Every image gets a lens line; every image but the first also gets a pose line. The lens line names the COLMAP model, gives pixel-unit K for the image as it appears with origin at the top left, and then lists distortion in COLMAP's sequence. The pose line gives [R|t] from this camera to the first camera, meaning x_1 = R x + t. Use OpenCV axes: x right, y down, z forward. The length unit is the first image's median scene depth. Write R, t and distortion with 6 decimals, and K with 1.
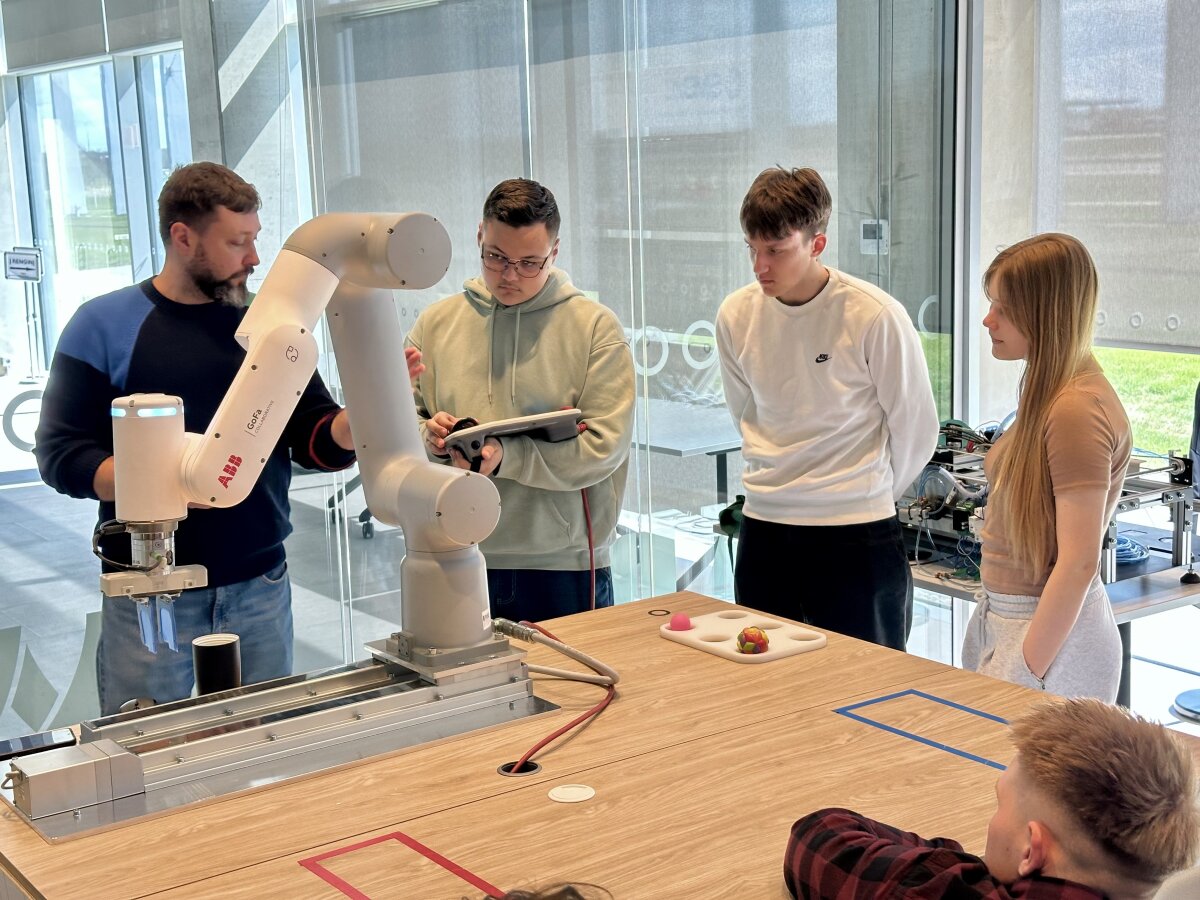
lens RADIAL K [[1686.9, 0, 599.5], [0, 1686.9, 451.9], [0, 0, 1]] dist [0.120860, 0.000000]
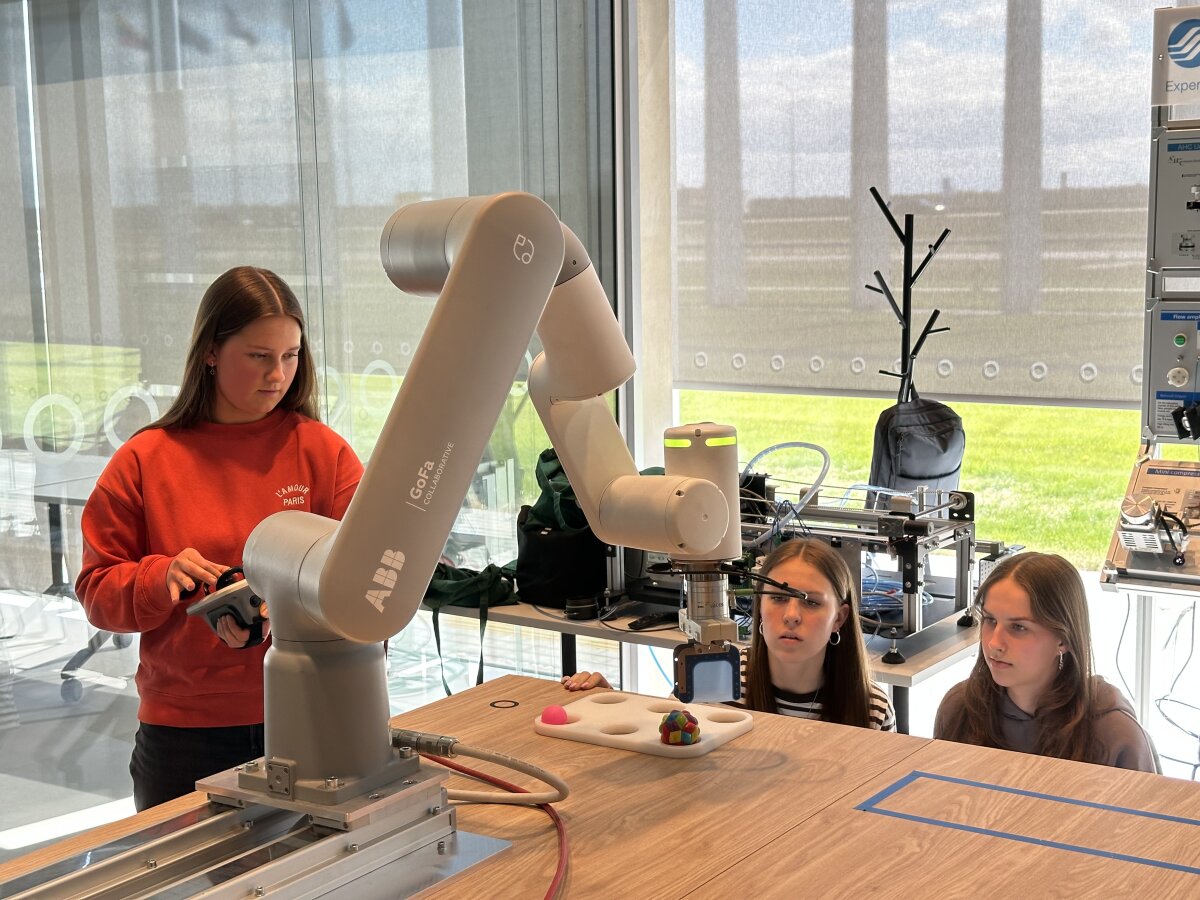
lens RADIAL K [[1686.9, 0, 598.9], [0, 1686.9, 448.6], [0, 0, 1]] dist [0.120860, 0.000000]
pose [[0.935188, -0.028265, 0.353021, -0.205162], [0.046861, 0.997921, -0.044240, 0.014474], [-0.351037, 0.057916, 0.934569, 0.256873]]
